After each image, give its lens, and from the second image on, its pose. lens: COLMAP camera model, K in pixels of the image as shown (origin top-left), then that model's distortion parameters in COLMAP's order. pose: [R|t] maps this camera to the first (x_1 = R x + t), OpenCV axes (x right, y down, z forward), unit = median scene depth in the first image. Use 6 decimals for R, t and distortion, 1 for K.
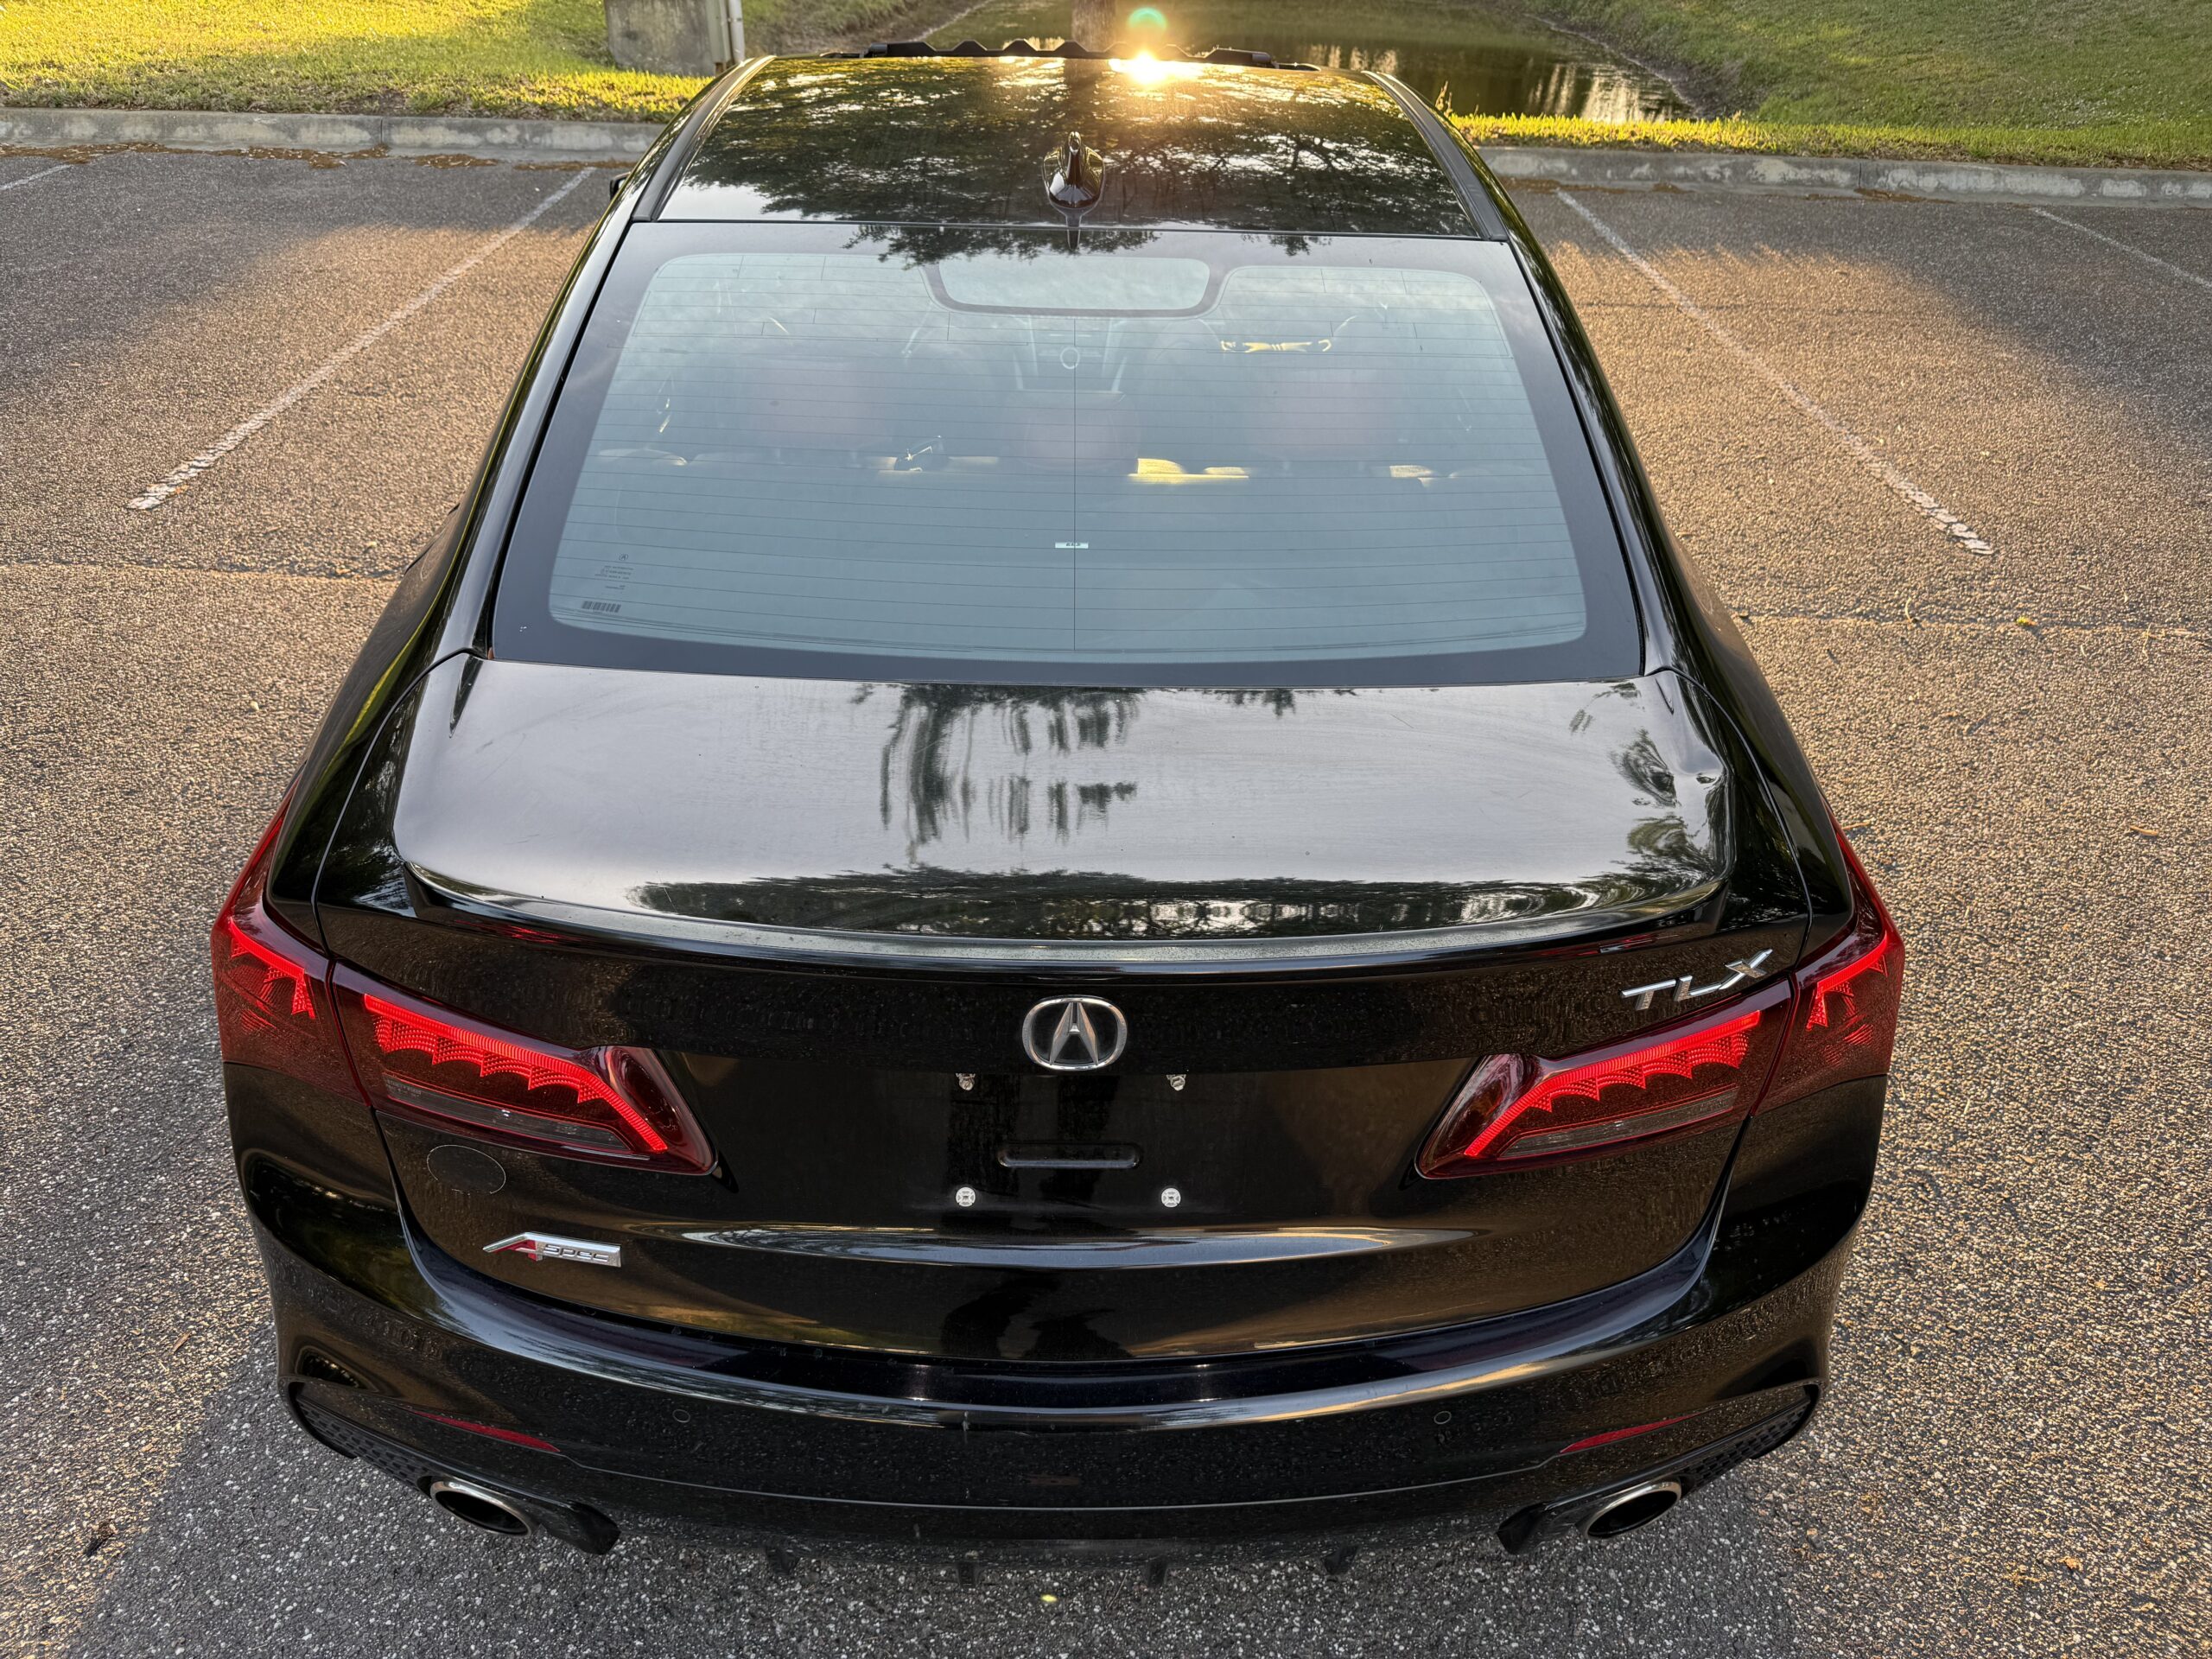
lens RADIAL K [[1579.3, 0, 1109.9], [0, 1579.3, 840.2], [0, 0, 1]] dist [0.027645, -0.032910]
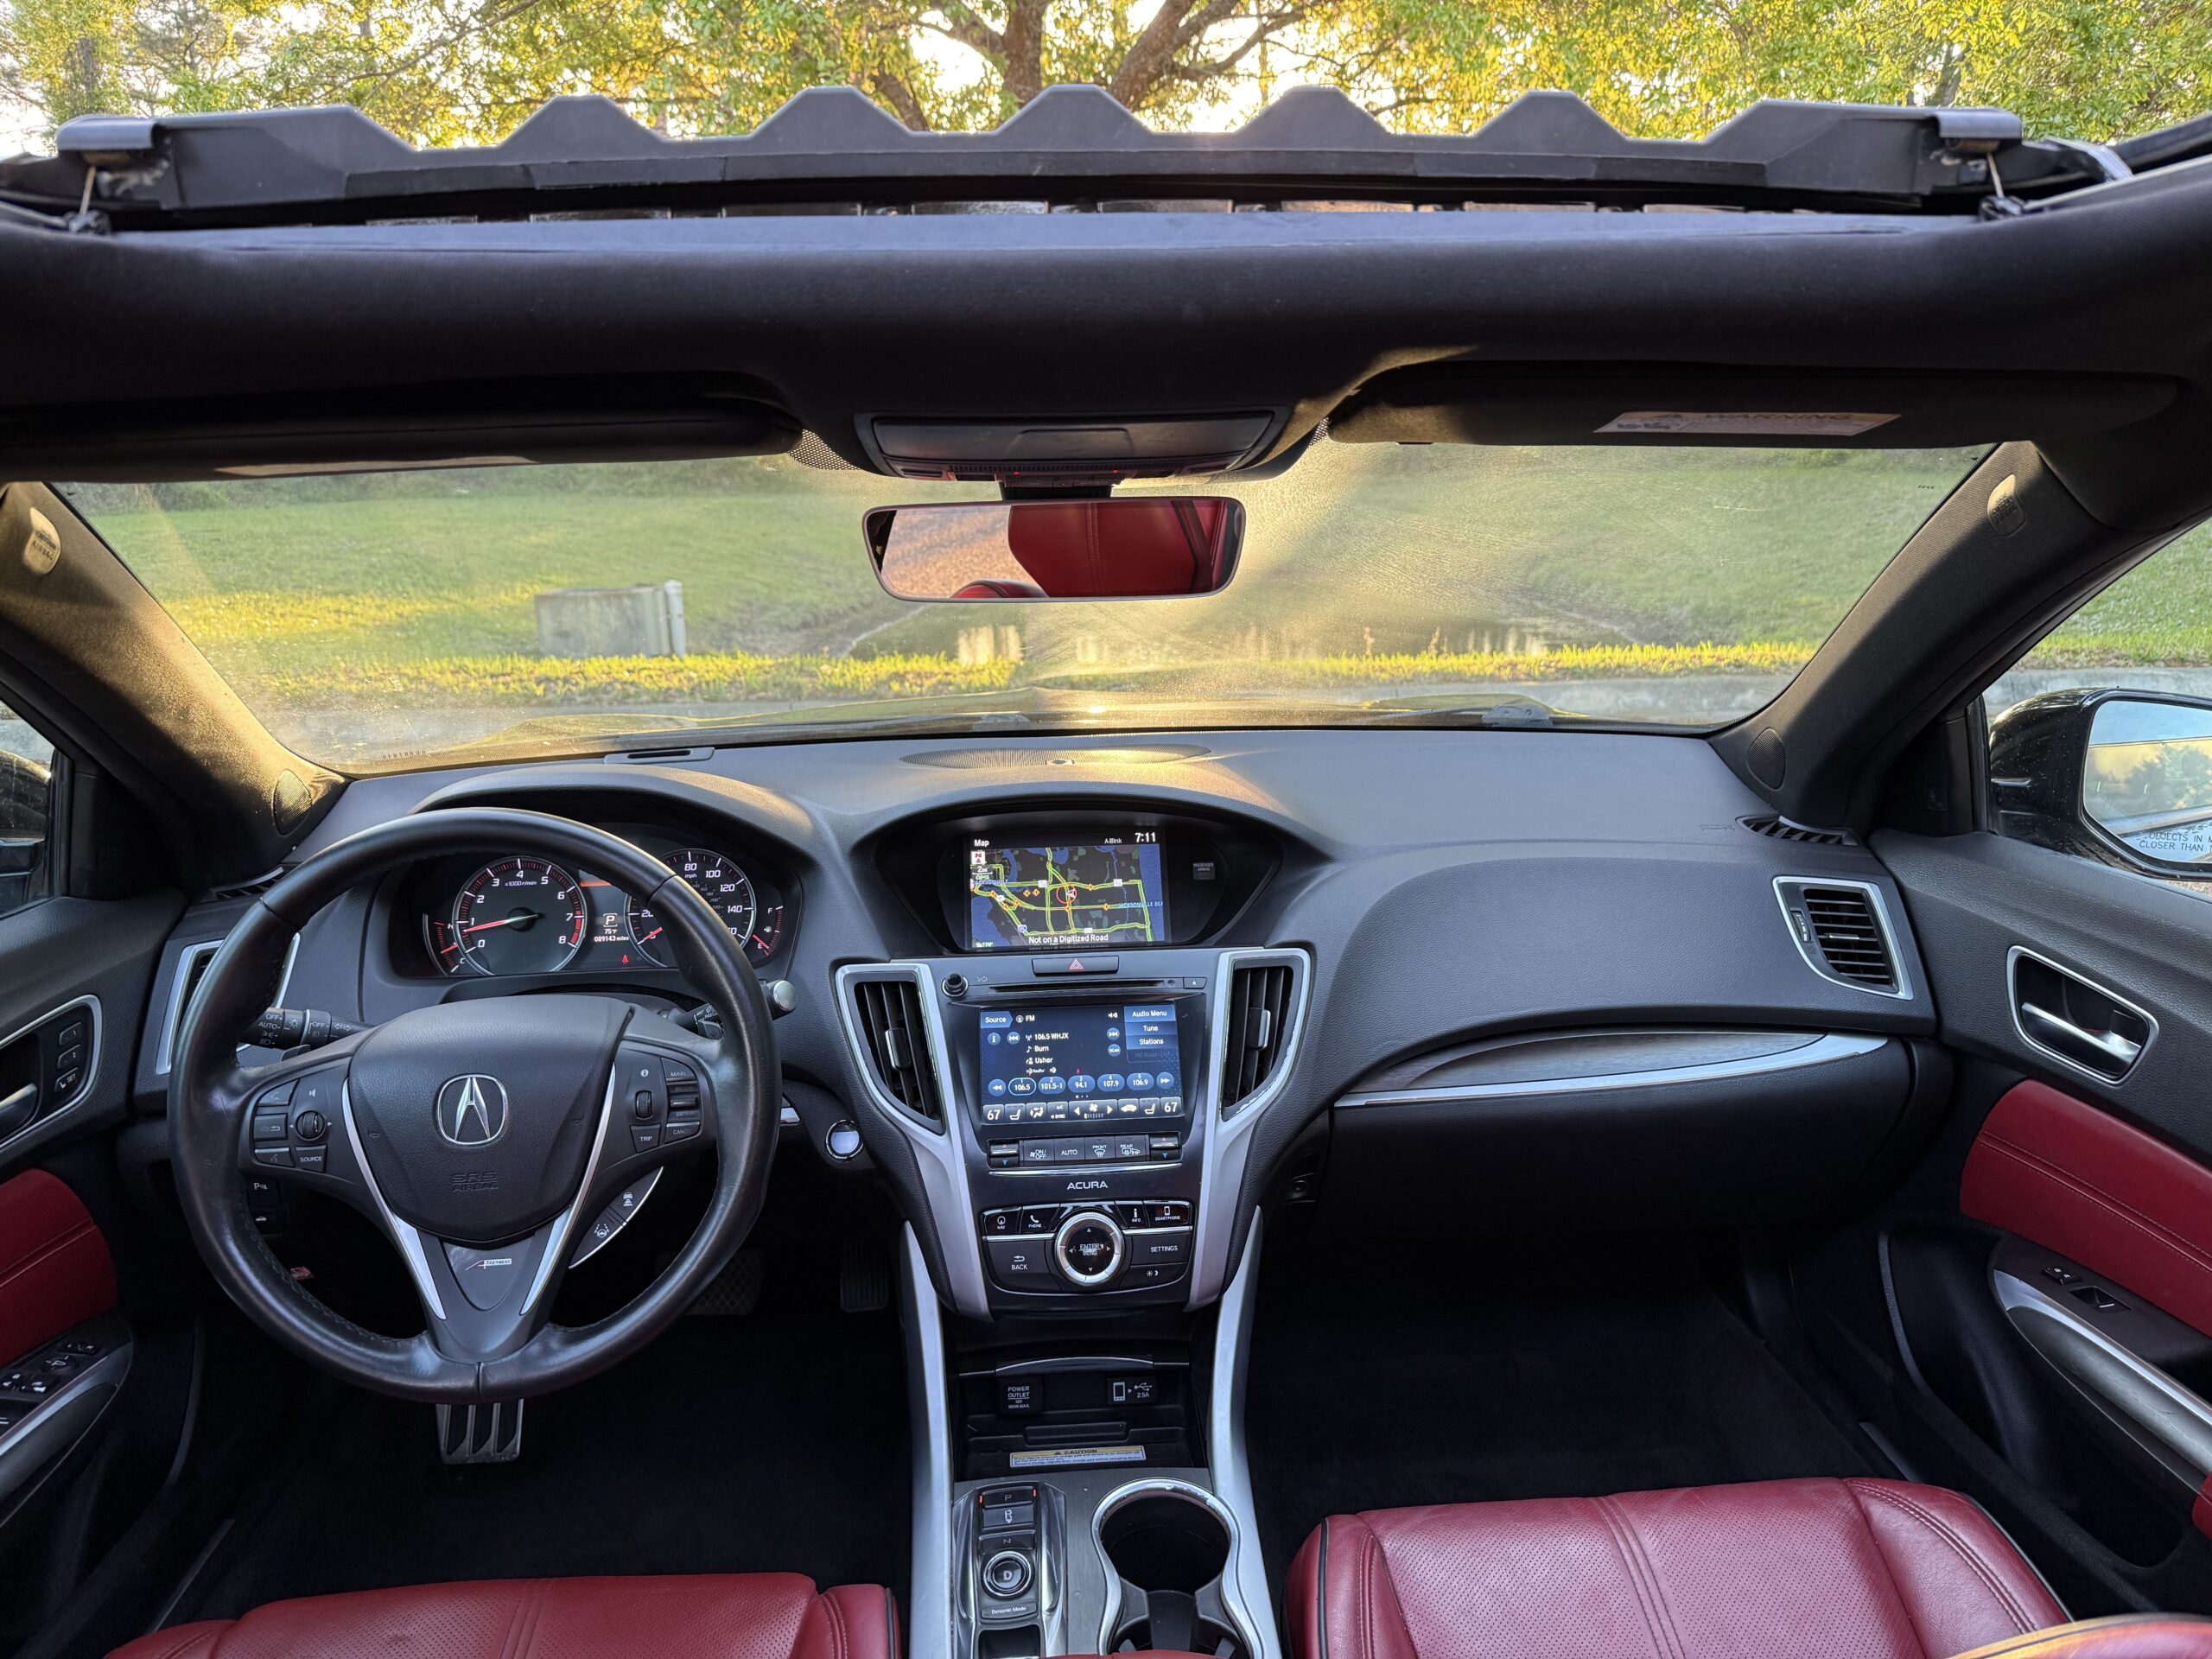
lens RADIAL K [[1579.3, 0, 1110.5], [0, 1579.3, 835.8], [0, 0, 1]] dist [0.027645, -0.032910]
pose [[0.998133, -0.053819, 0.028887, -0.005497], [0.060366, 0.941335, -0.332030, -0.054012], [-0.009323, 0.333154, 0.942826, 0.133355]]
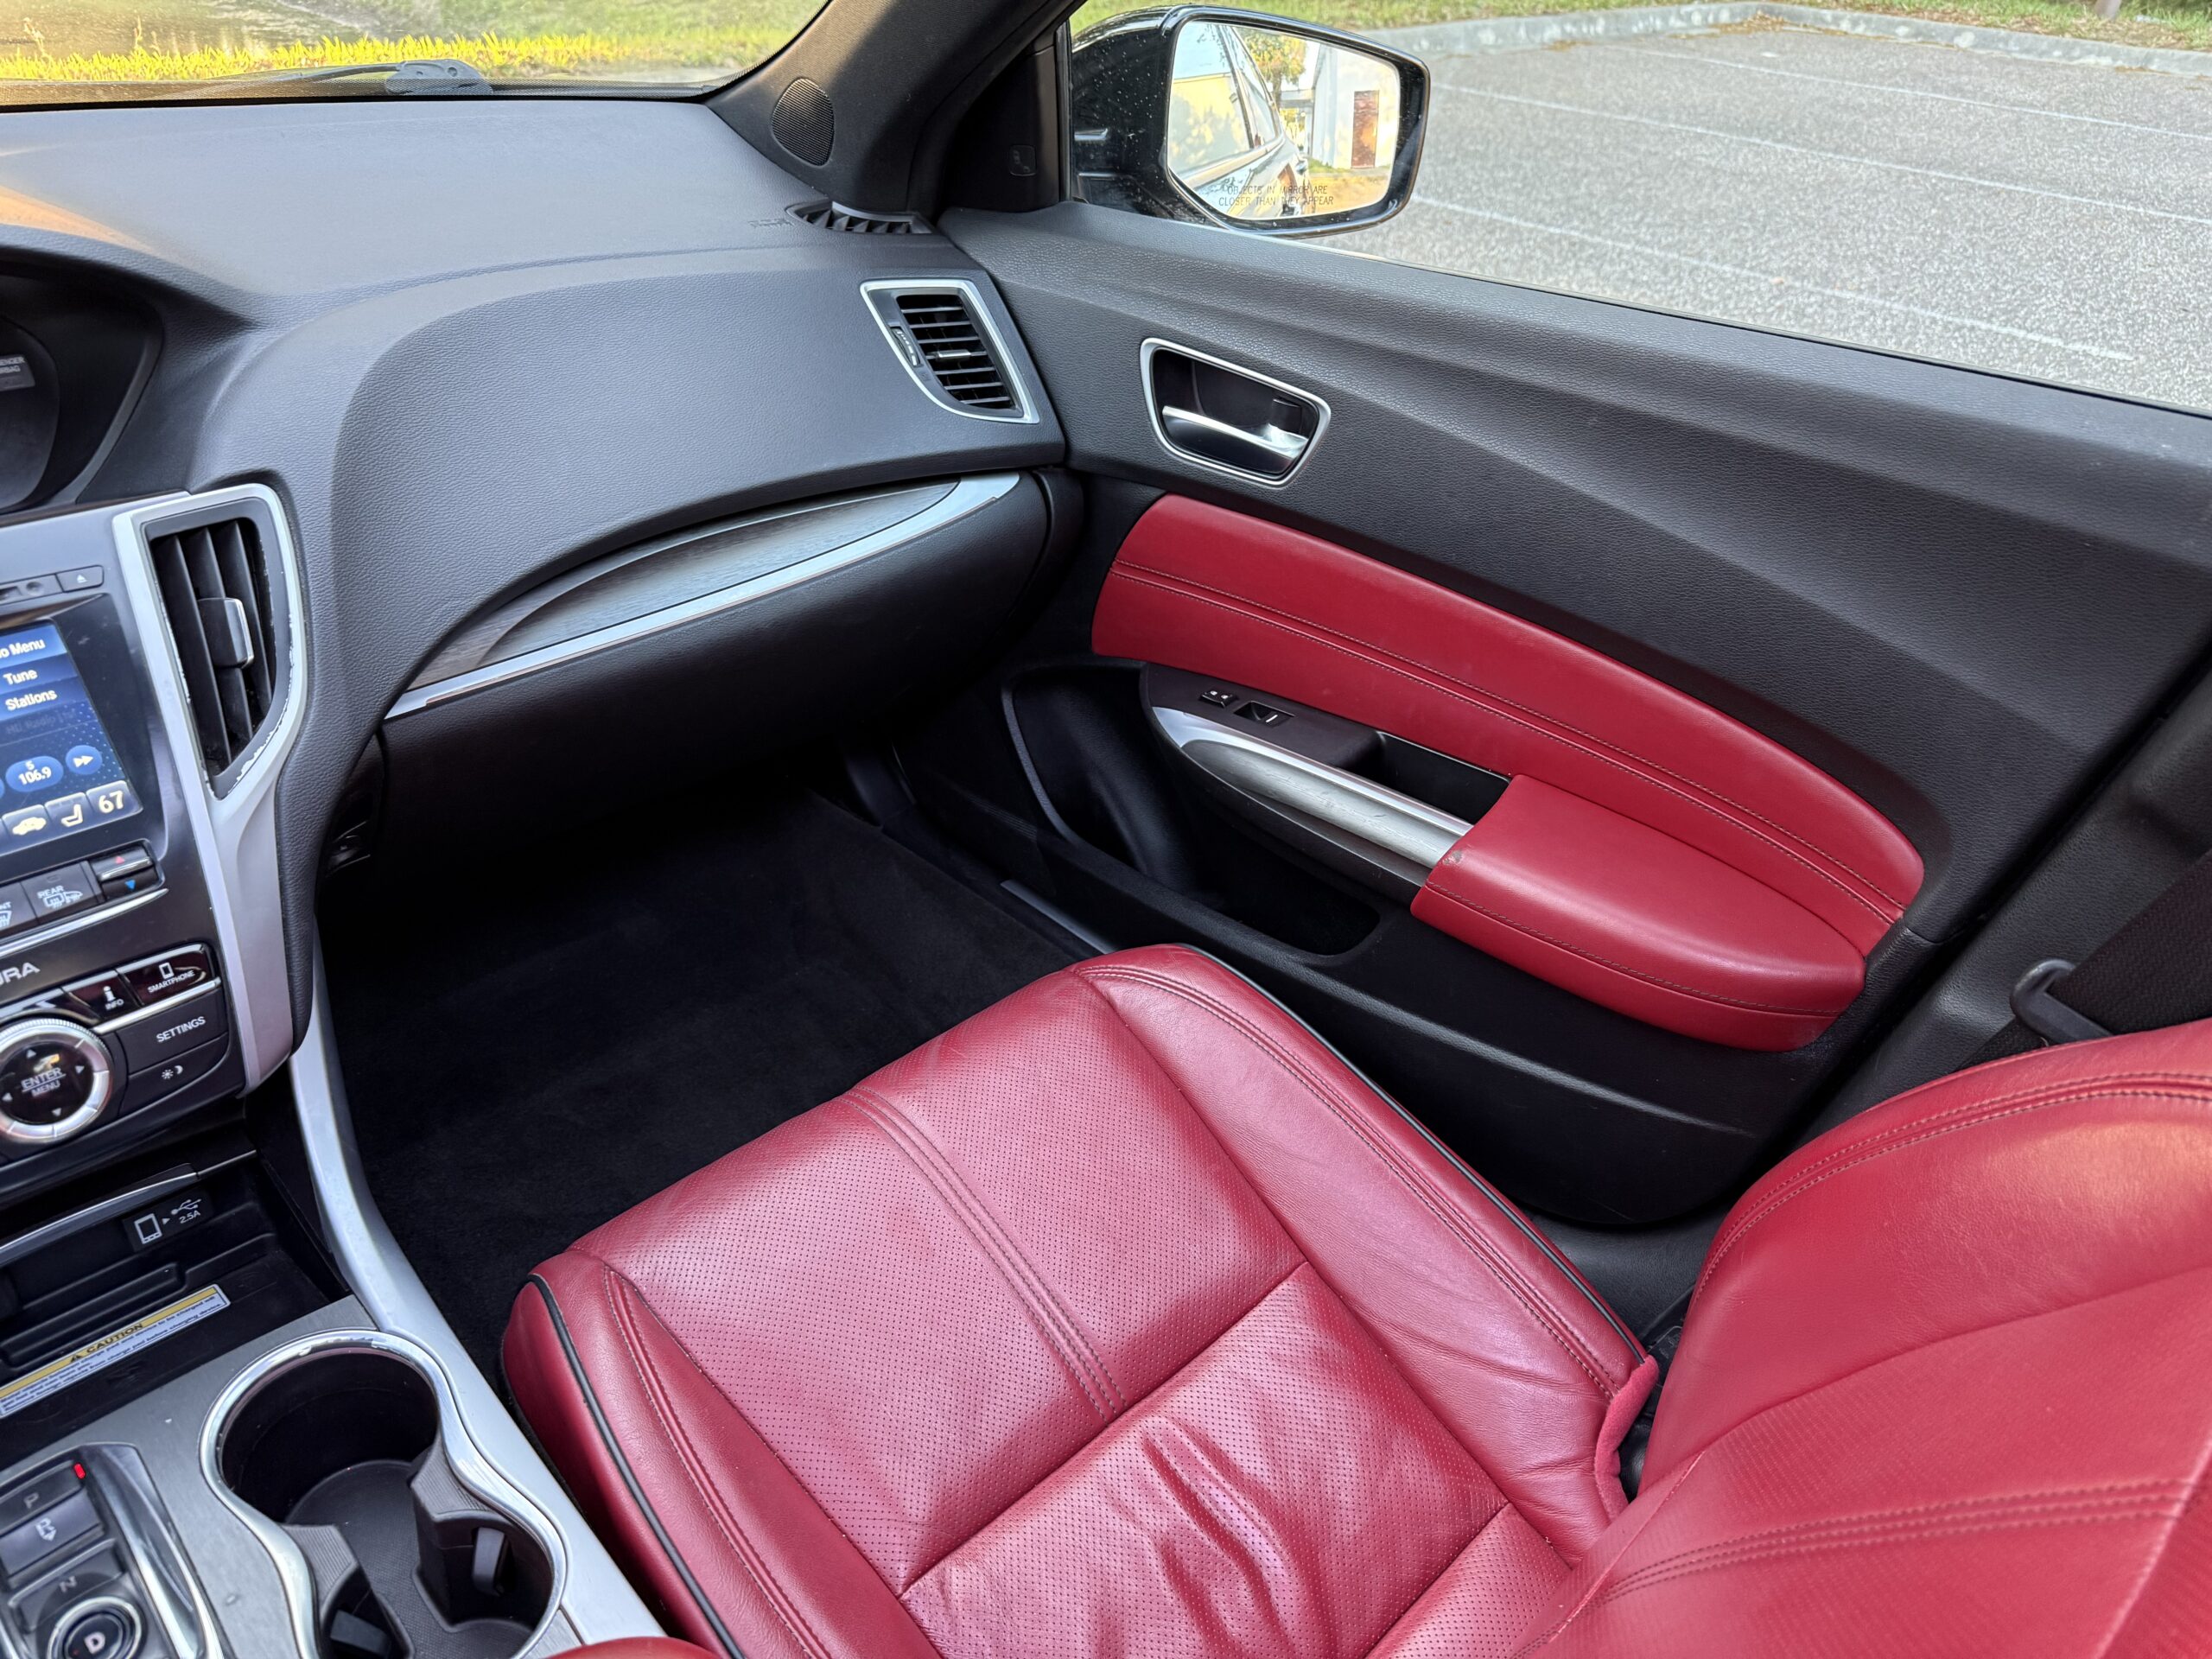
lens RADIAL K [[1579.3, 0, 1094.0], [0, 1579.3, 851.3], [0, 0, 1]] dist [0.027645, -0.032910]
pose [[0.734242, -0.360137, 0.575492, -0.006660], [0.345323, 0.927963, 0.140129, -0.060744], [-0.584501, 0.095842, 0.805713, 0.153549]]
